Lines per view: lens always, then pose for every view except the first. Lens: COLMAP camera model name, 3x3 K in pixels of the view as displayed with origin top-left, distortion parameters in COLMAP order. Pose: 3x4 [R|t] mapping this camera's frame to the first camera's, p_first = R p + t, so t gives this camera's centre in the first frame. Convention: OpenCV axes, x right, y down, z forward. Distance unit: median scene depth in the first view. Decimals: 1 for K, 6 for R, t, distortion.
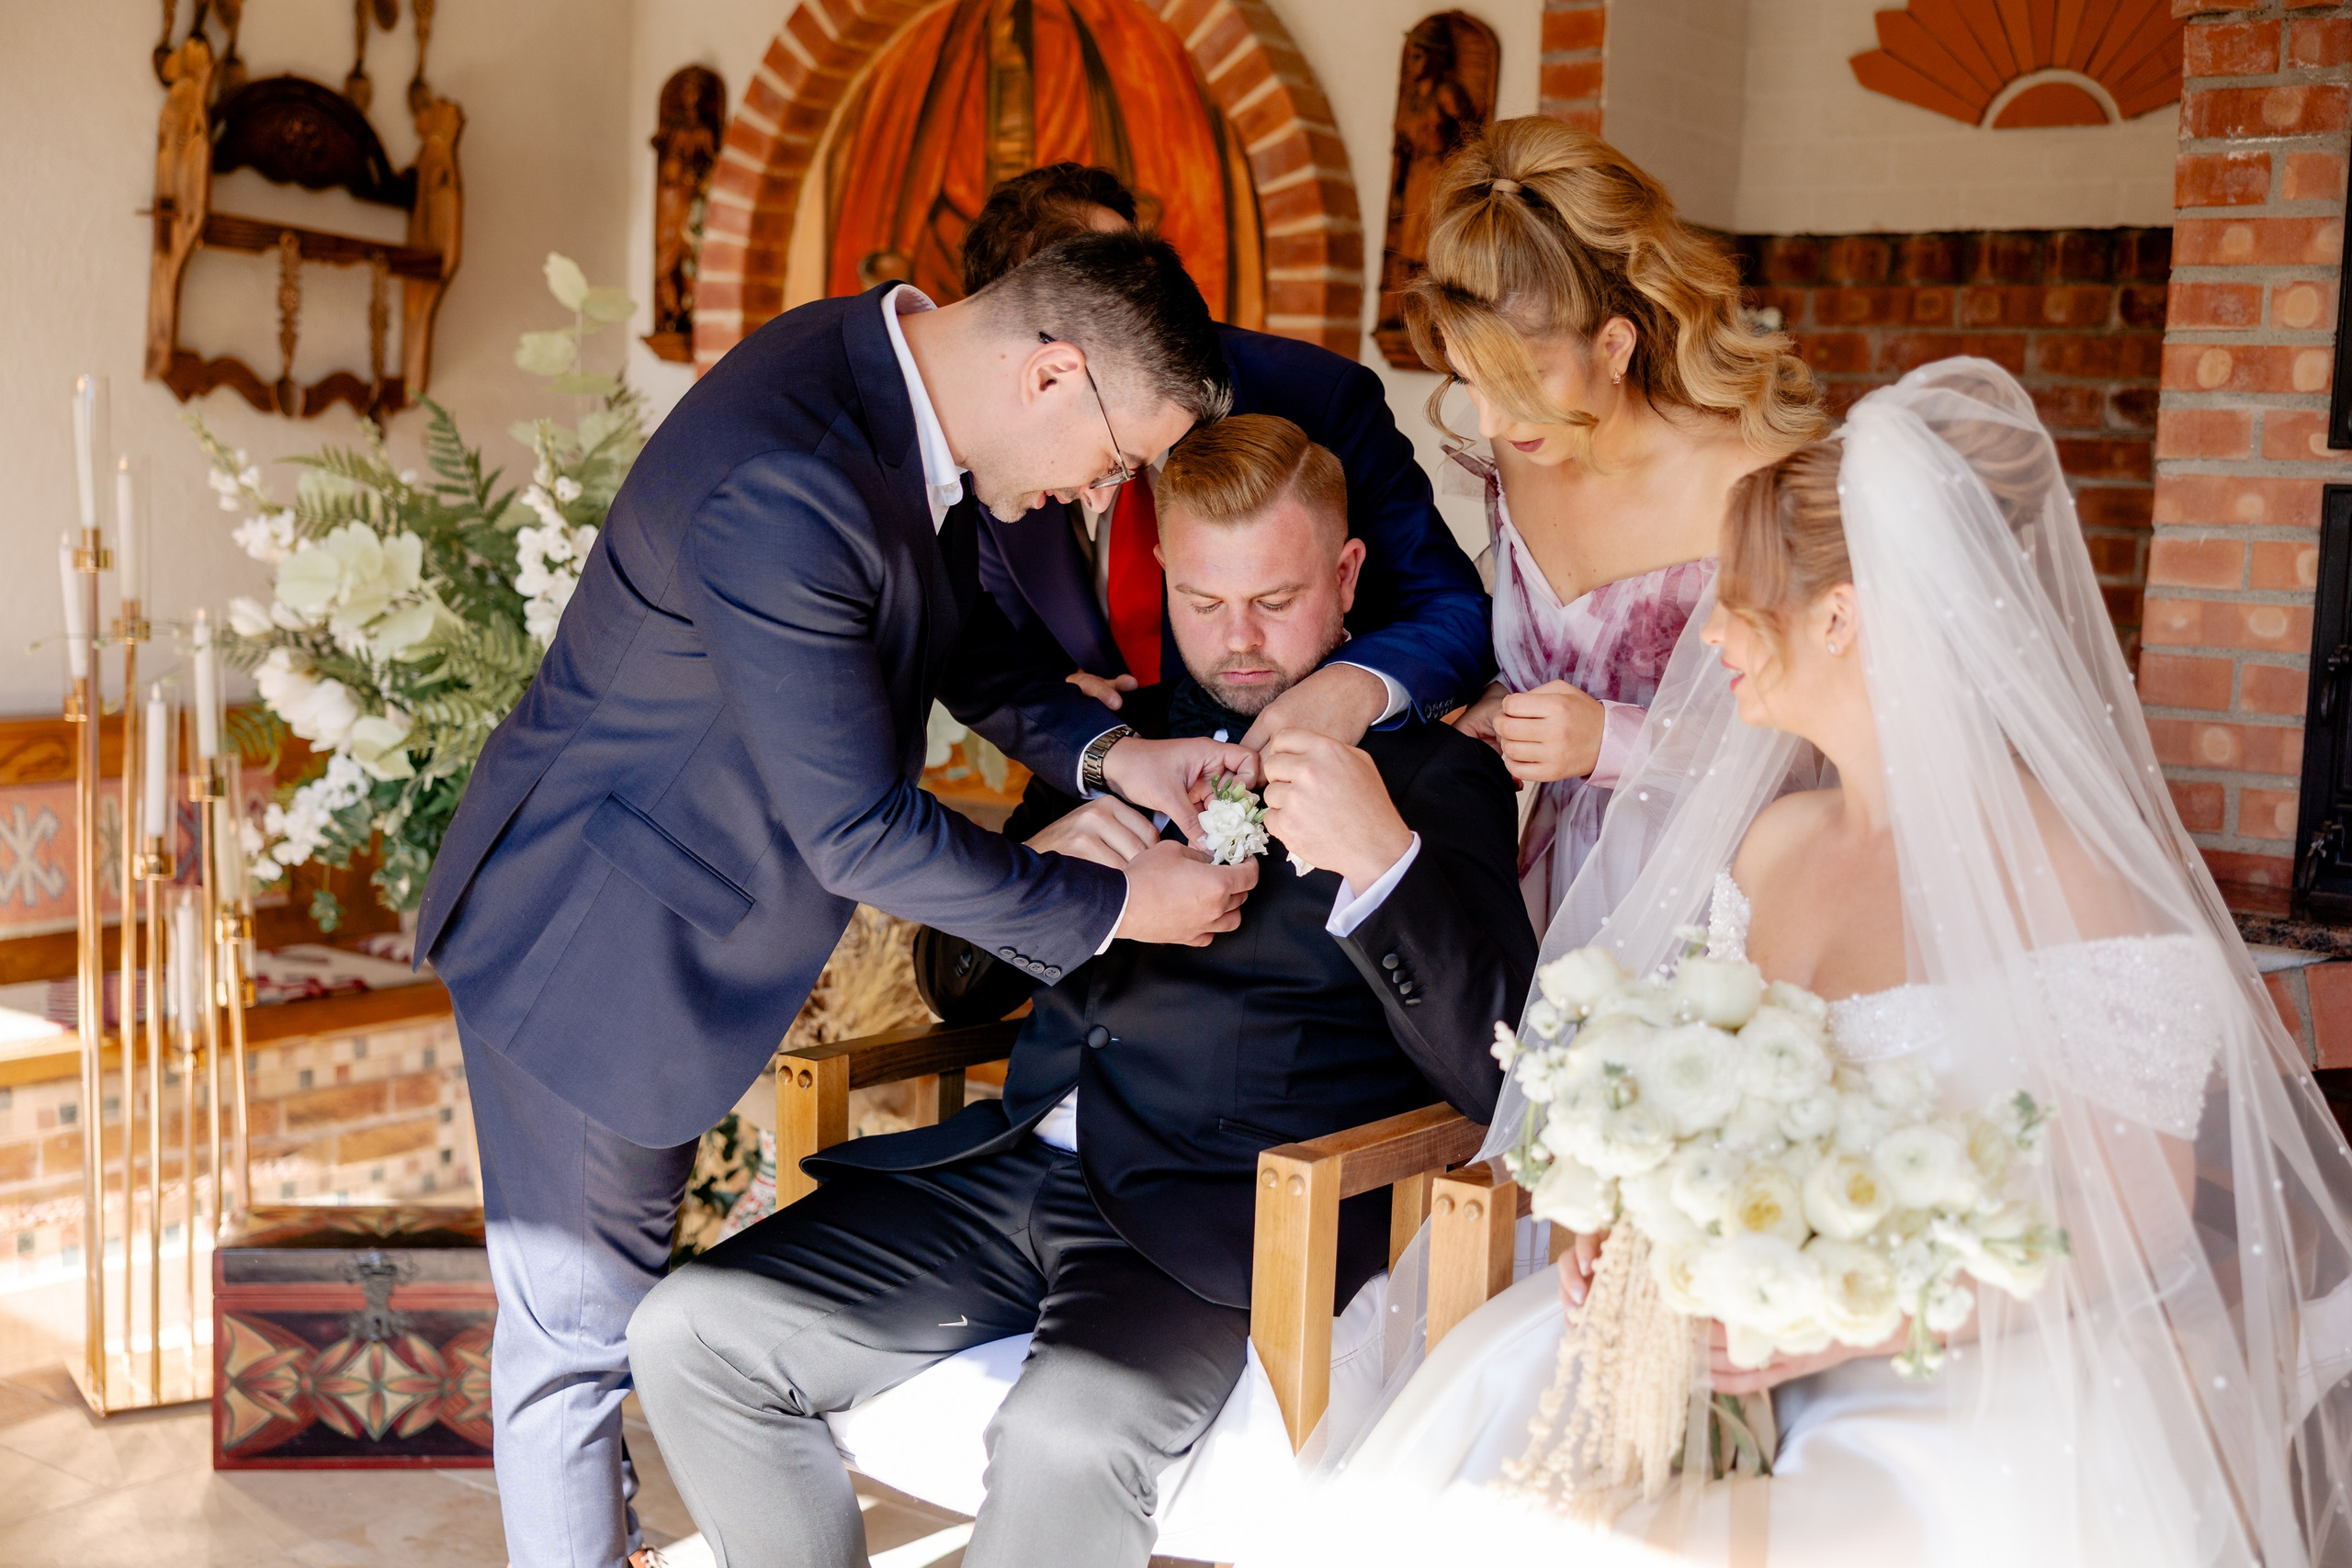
lens RADIAL K [[2858.1, 0, 1199.1], [0, 2858.1, 771.7], [0, 0, 1]] dist [0.008267, 0.000000]
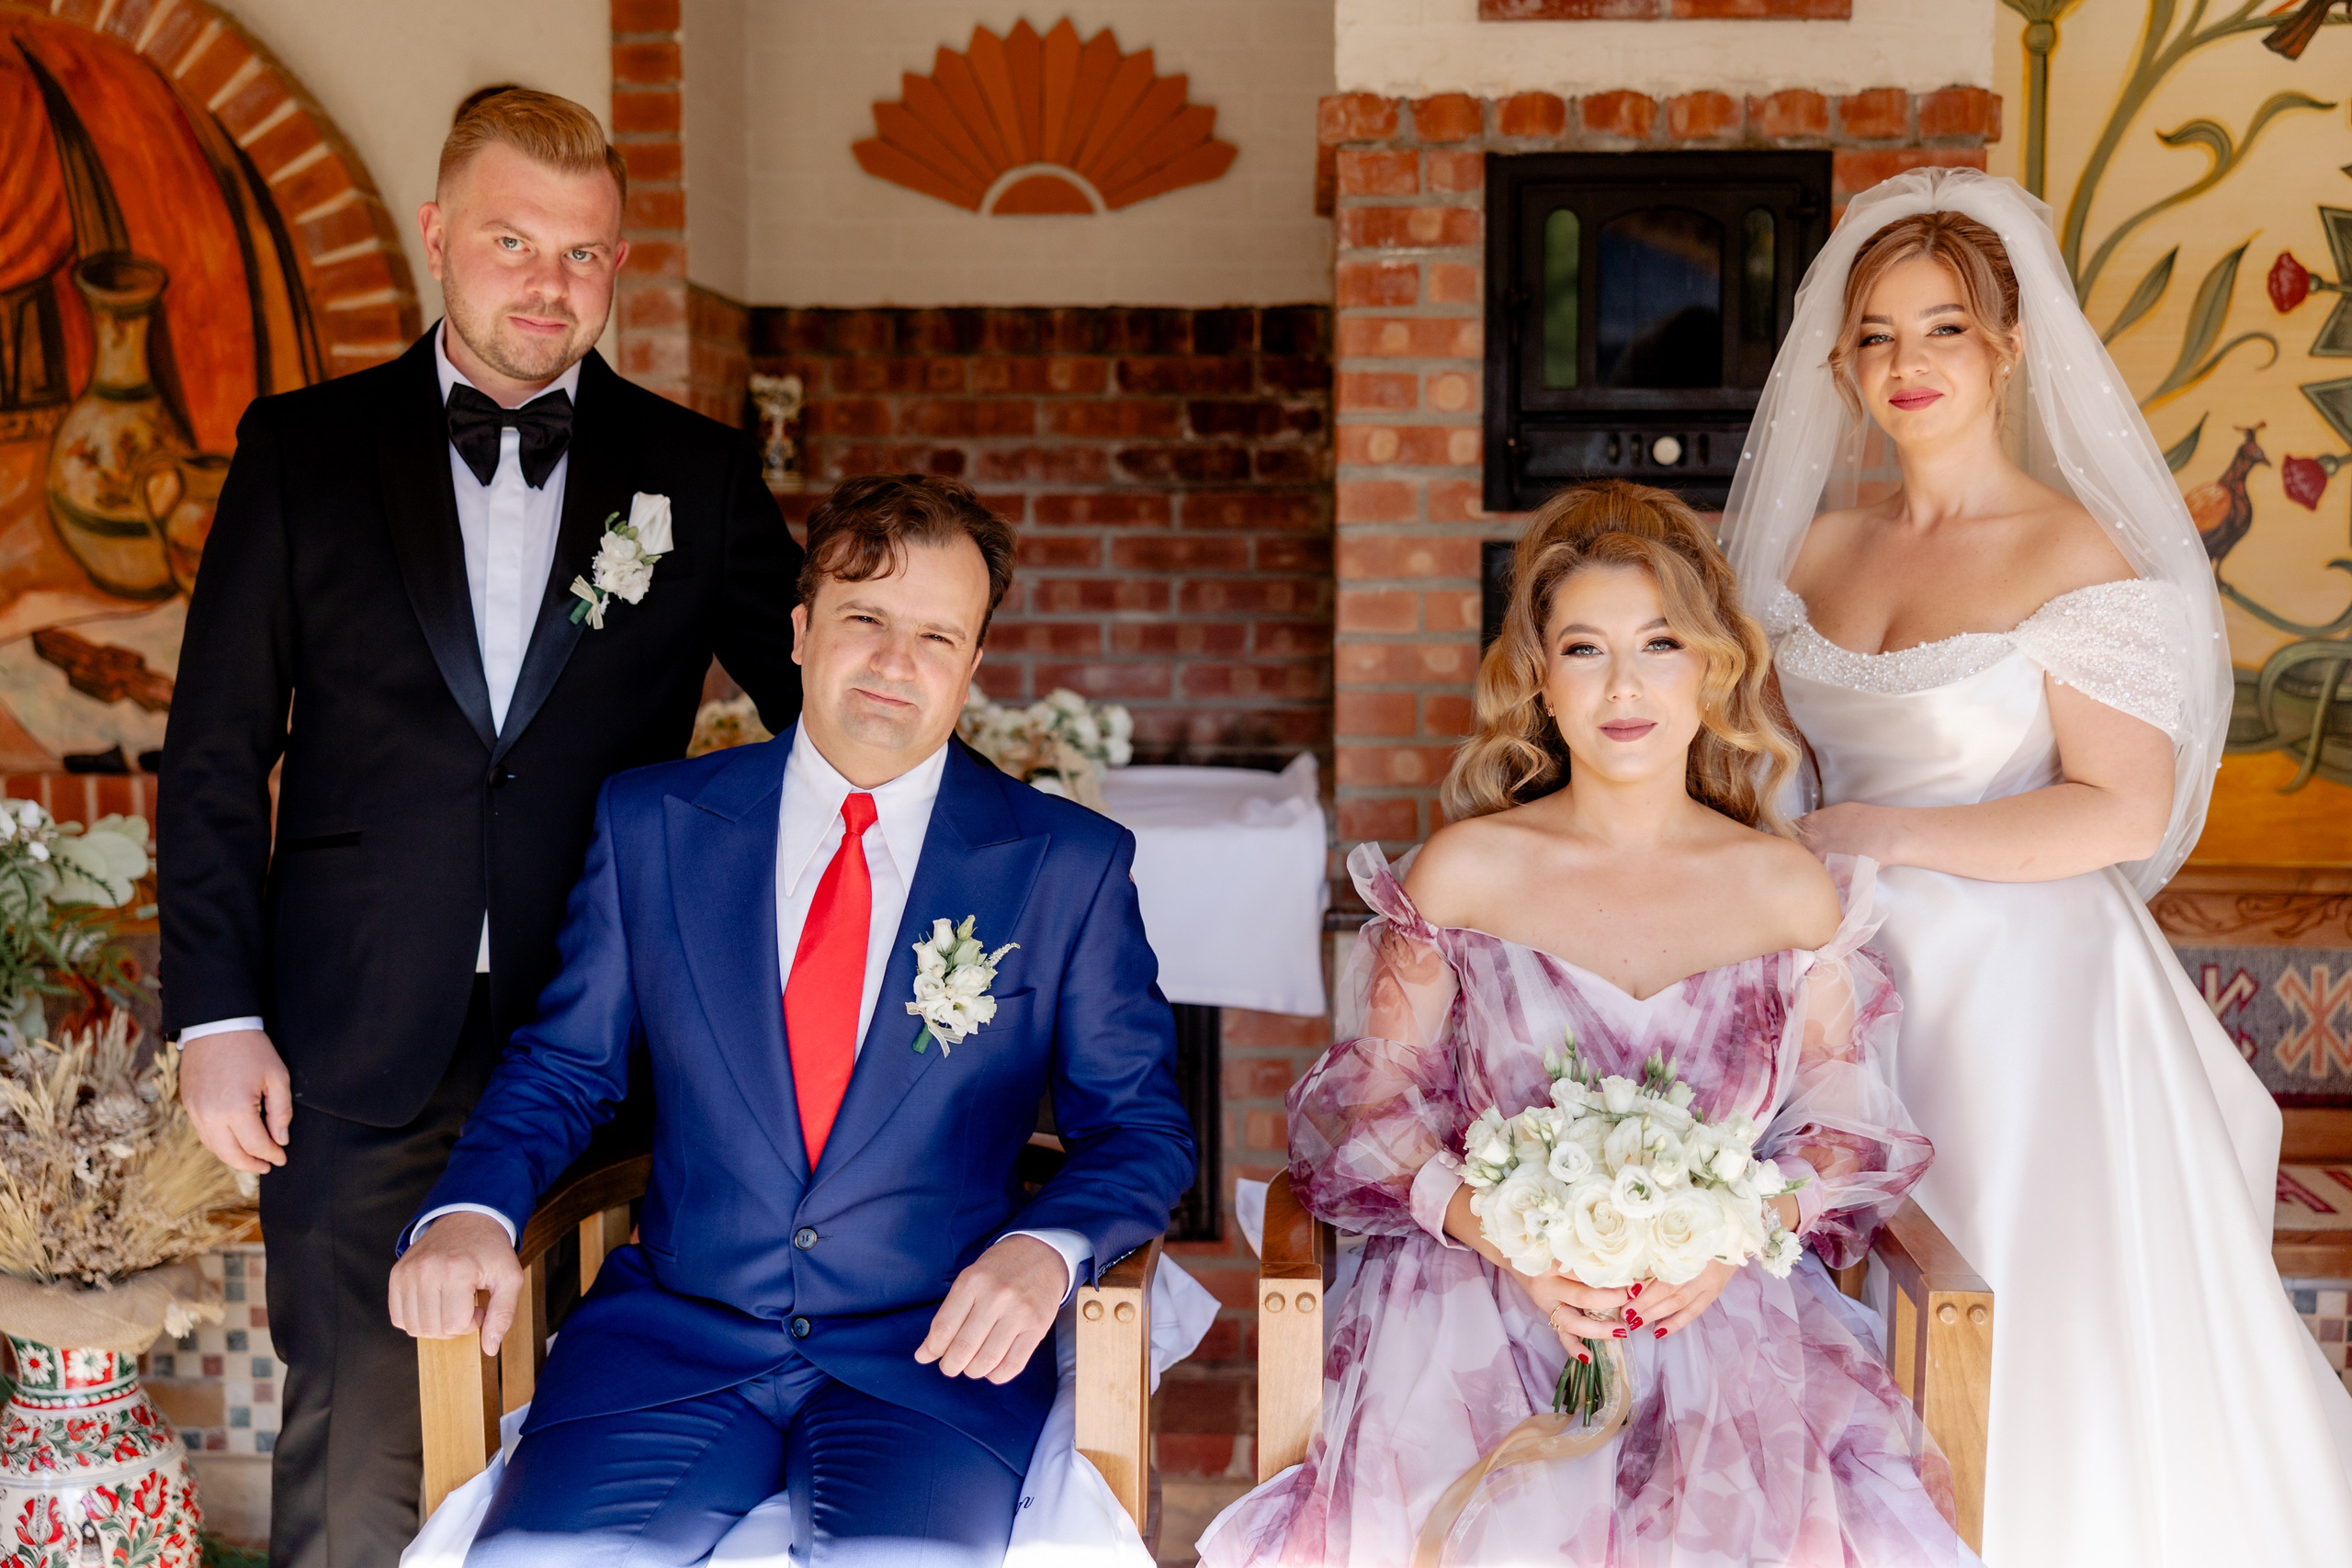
lens RADIAL K [[2642.0, 0, 1177.8], [0, 2642.0, 754.0], [0, 0, 1]] dist [0.001935, 0.000000]
pose [[0.840055, -0.088864, 0.535173, -0.233198], [0.086572, 0.995810, 0.029461, -0.041906], [-0.535549, 0.021582, 0.844229, 0.105633]]
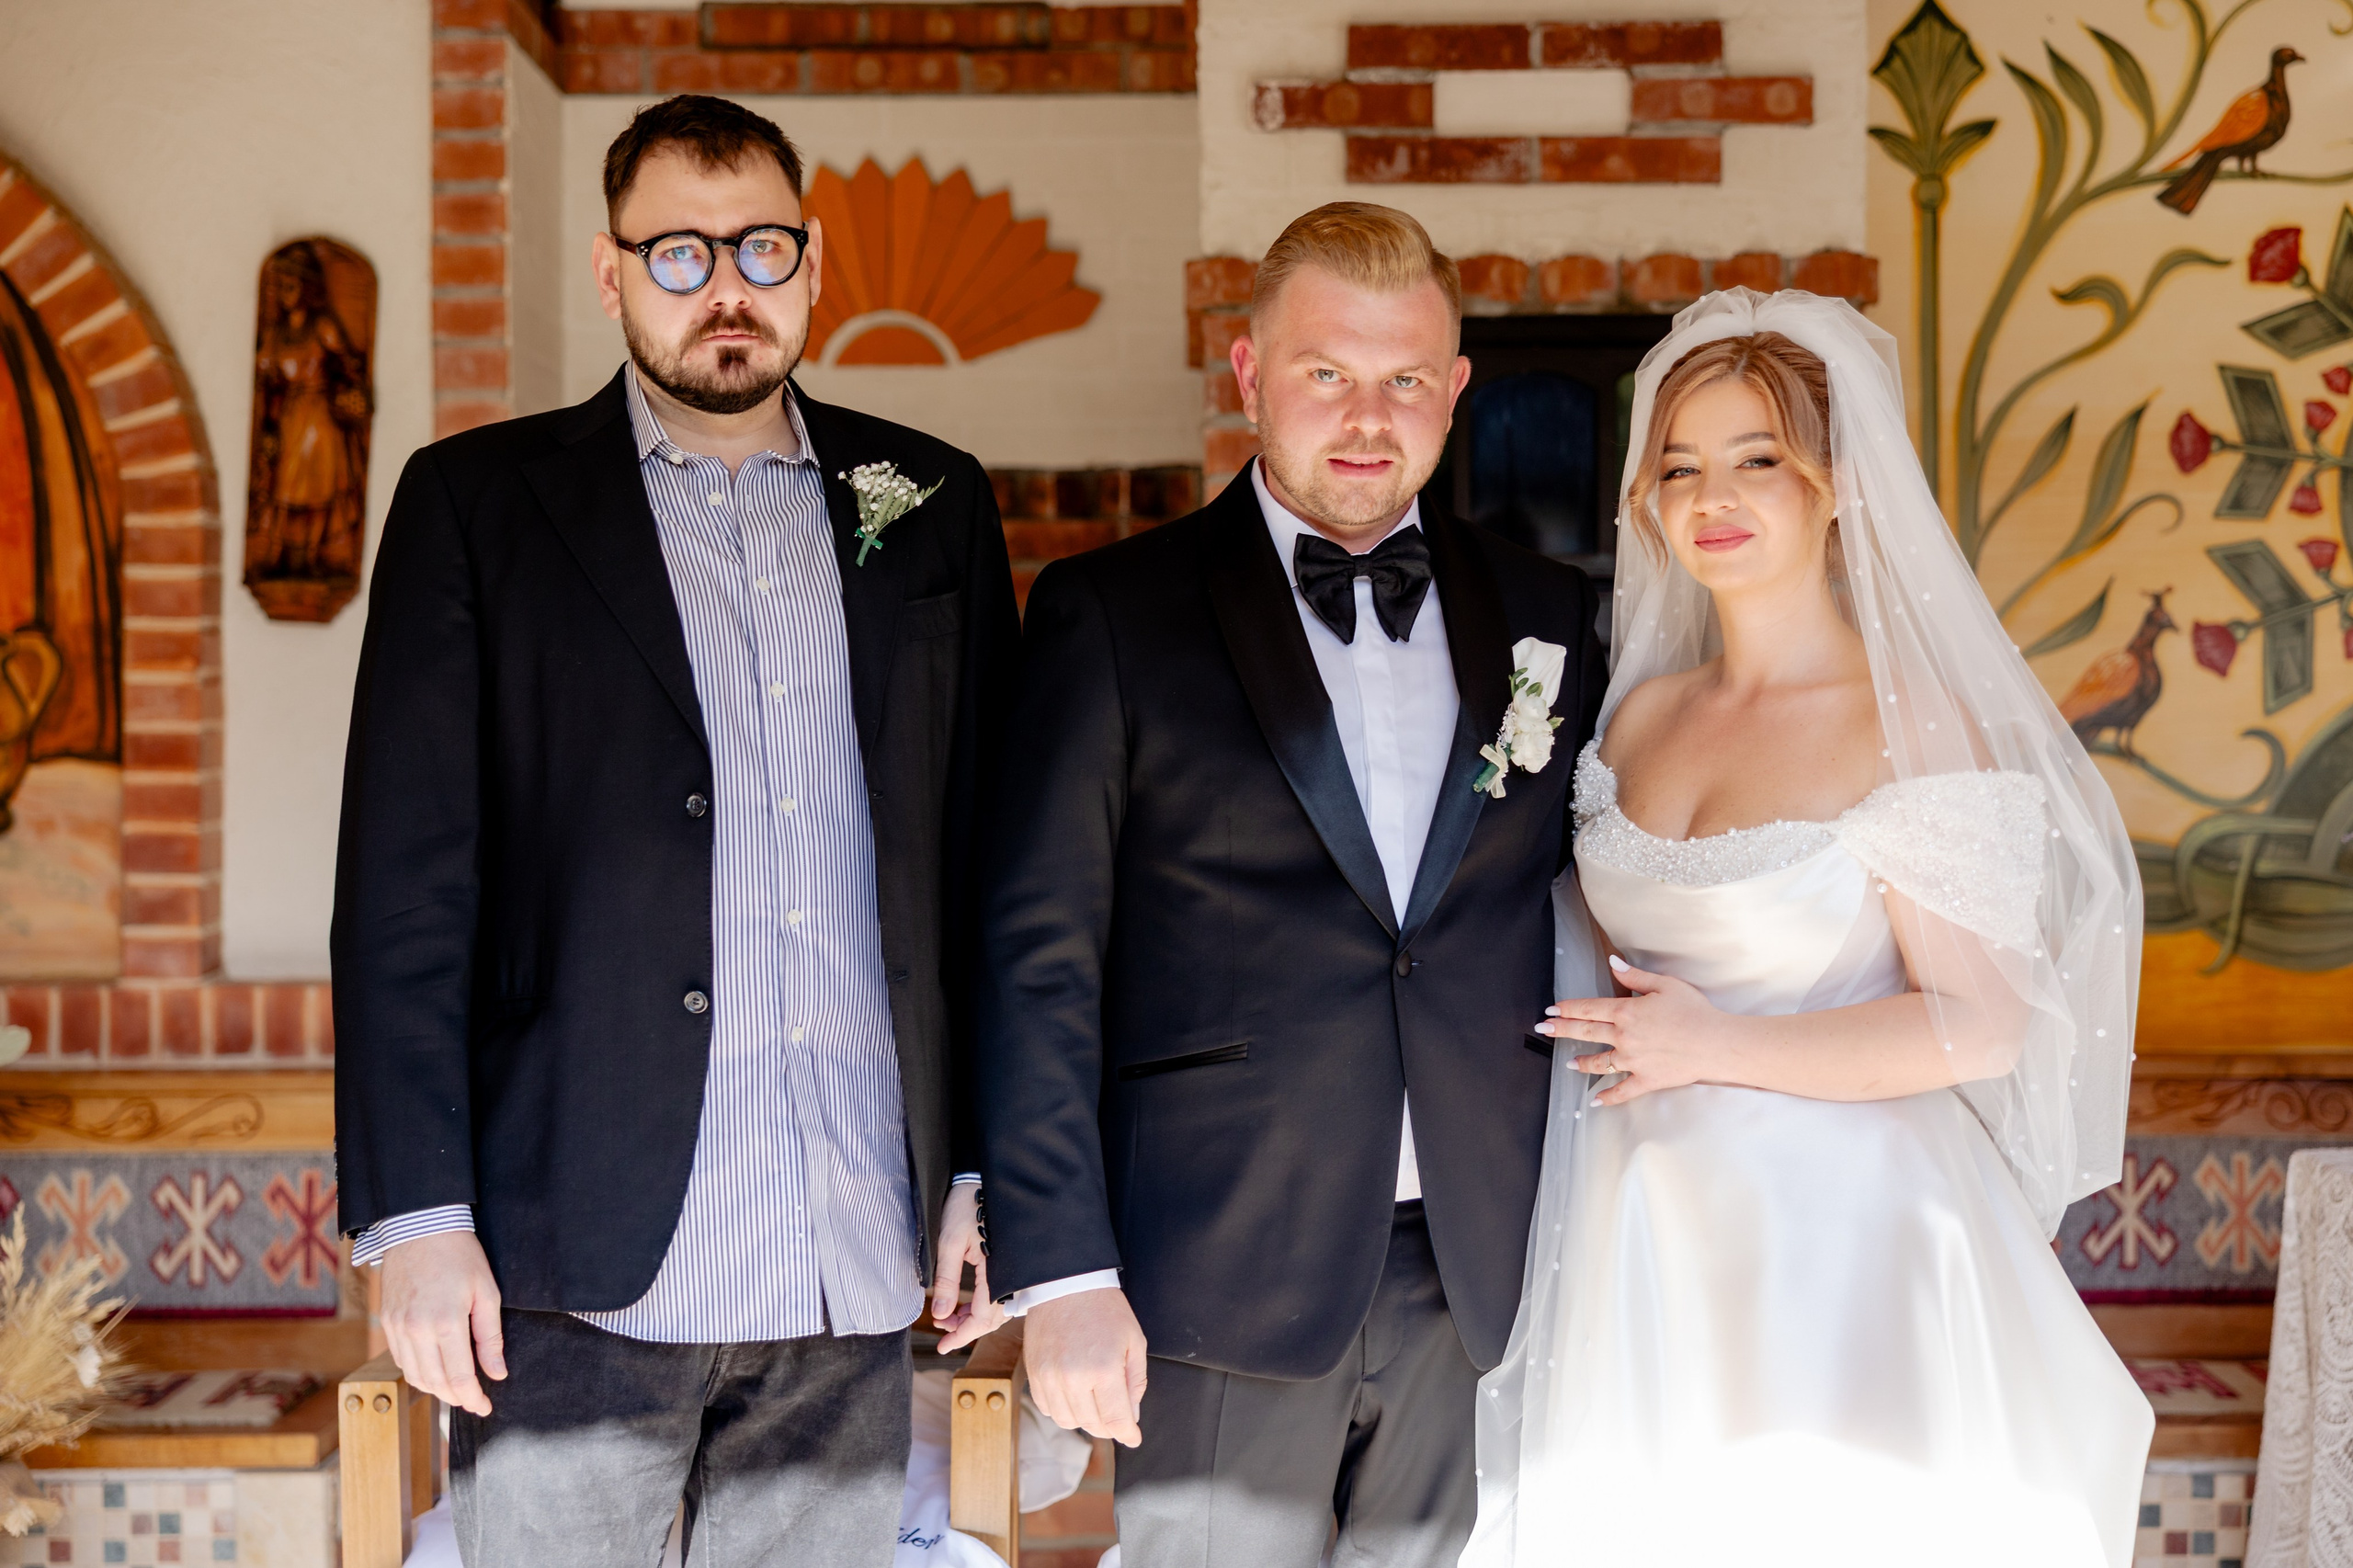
lens RADIAL K [[3670.3, 0, 1226.5], [0, 3670.3, 756.8], [0, 0, 1]] dist [-0.002134, 0.000000]
pose [[0.810742, -0.052038, 0.583085, -0.382772], [0.096442, 0.994305, -0.045358, -0.016449], [-0.577404, 0.093008, 0.811144, -0.122069]]
